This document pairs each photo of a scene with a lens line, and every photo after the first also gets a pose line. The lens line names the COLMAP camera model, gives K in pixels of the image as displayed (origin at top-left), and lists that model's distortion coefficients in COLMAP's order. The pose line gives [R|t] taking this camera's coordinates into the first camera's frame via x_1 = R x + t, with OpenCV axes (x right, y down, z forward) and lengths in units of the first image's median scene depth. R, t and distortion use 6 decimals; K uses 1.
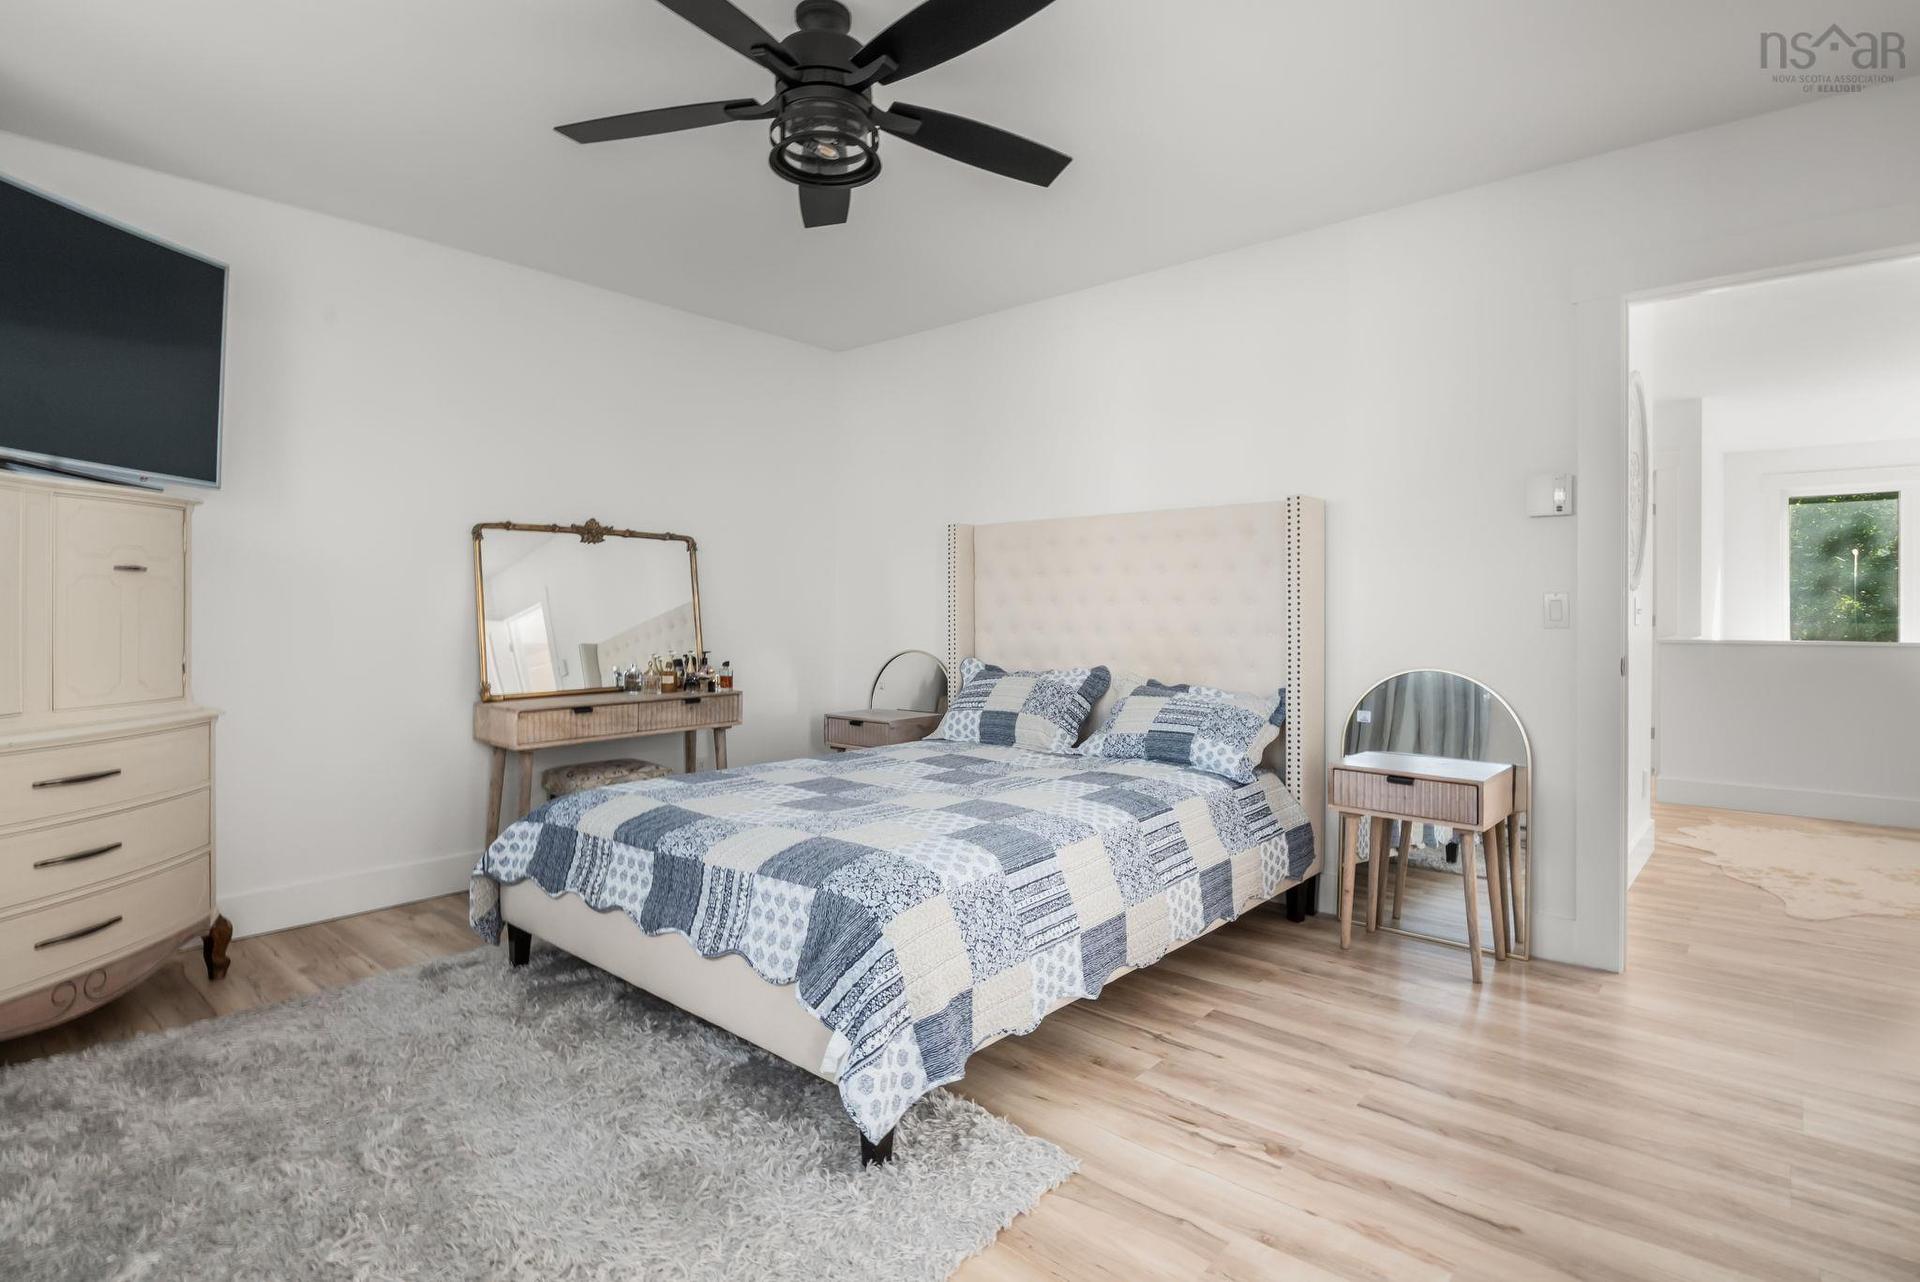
lens RADIAL K [[876.6, 0, 954.6], [0, 876.6, 618.1], [0, 0, 1]] dist [0.000228, -0.001060]
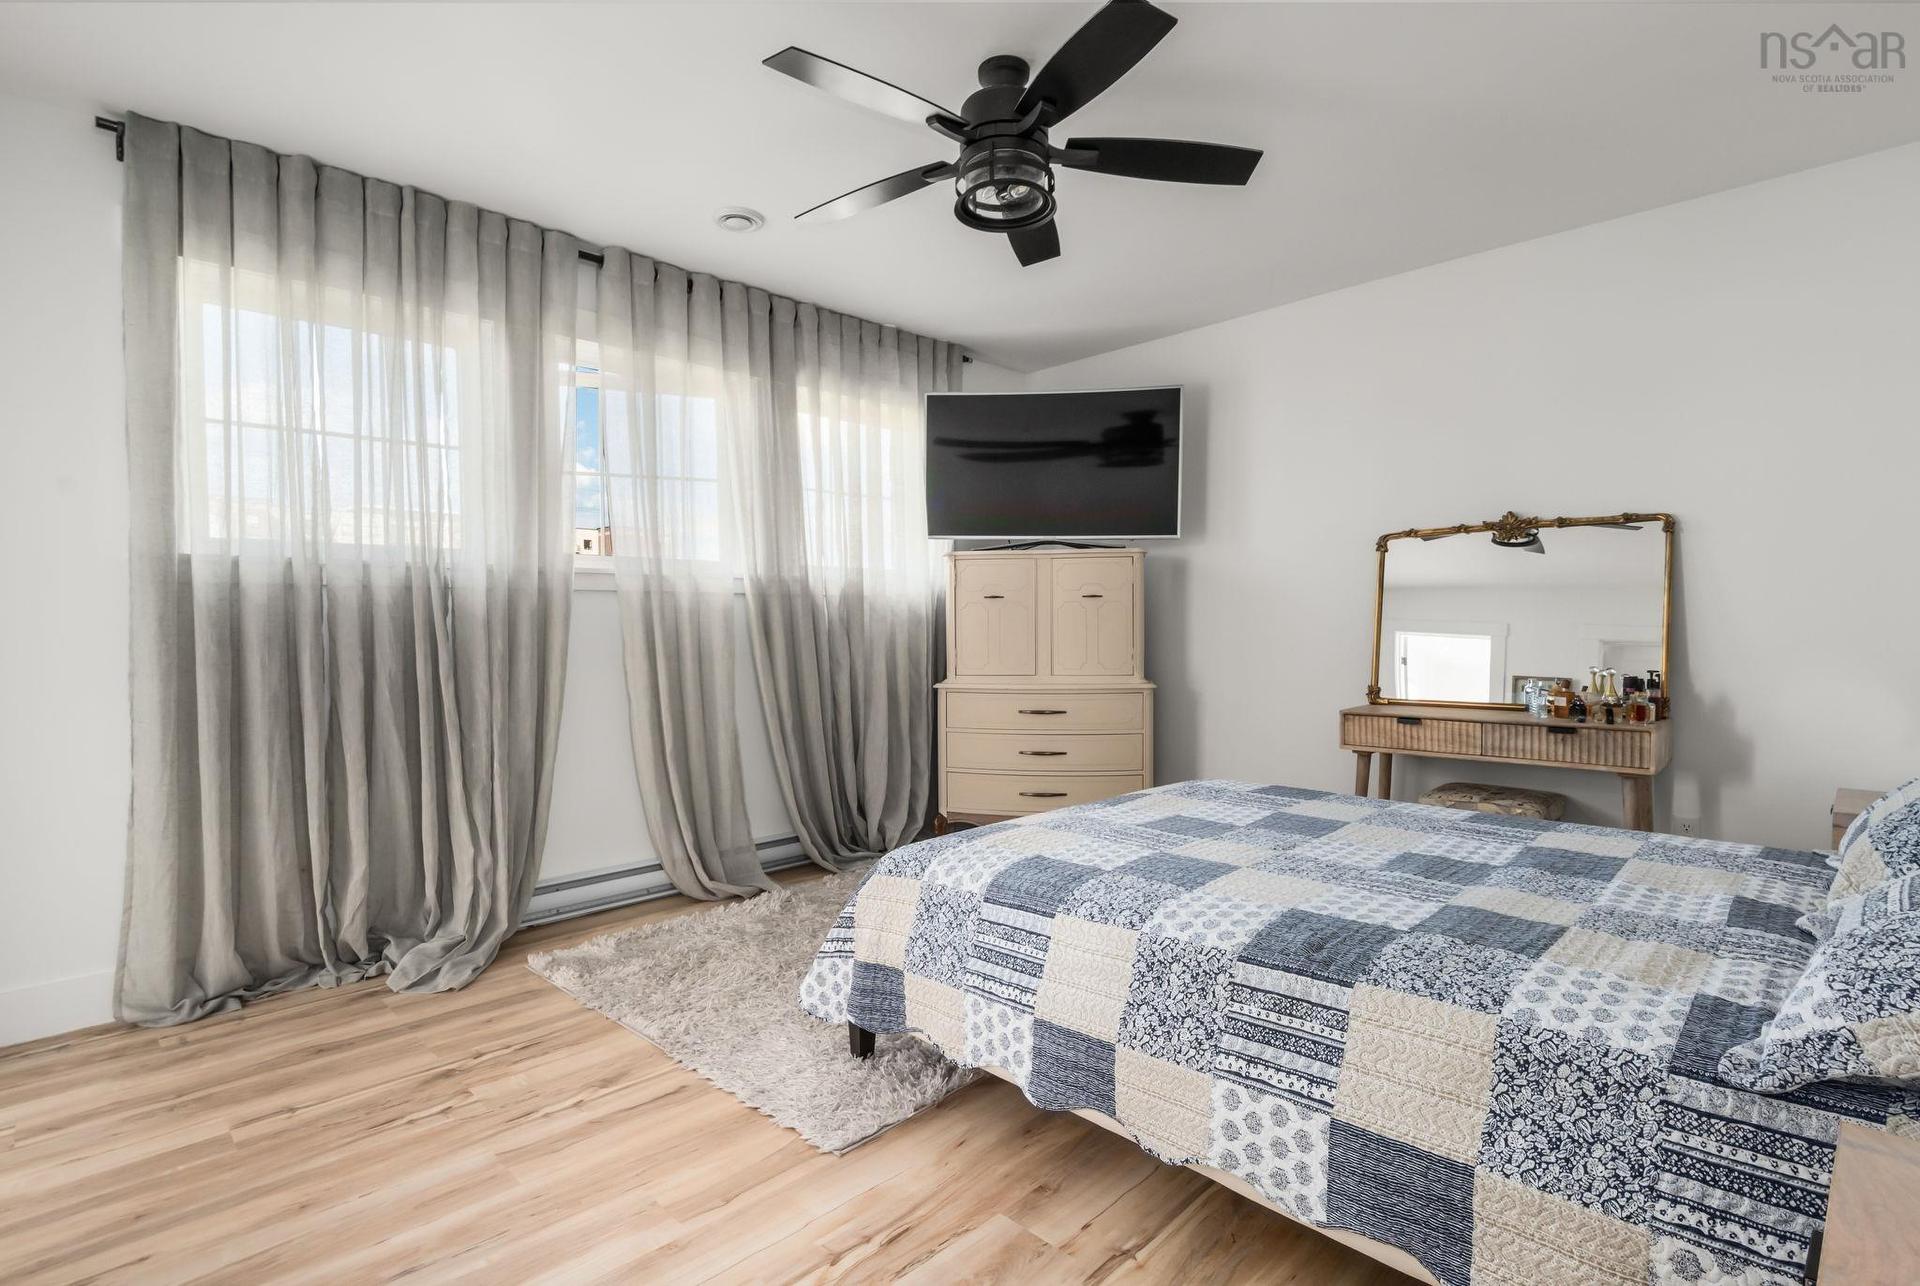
lens RADIAL K [[868.6, 0, 980.2], [0, 868.6, 644.3], [0, 0, 1]] dist [0.014878, -0.012584]
pose [[0.025510, 0.025864, -0.999340, 0.695657], [0.001463, 0.999663, 0.025909, -0.005761], [0.999674, -0.002123, 0.025463, 0.685024]]
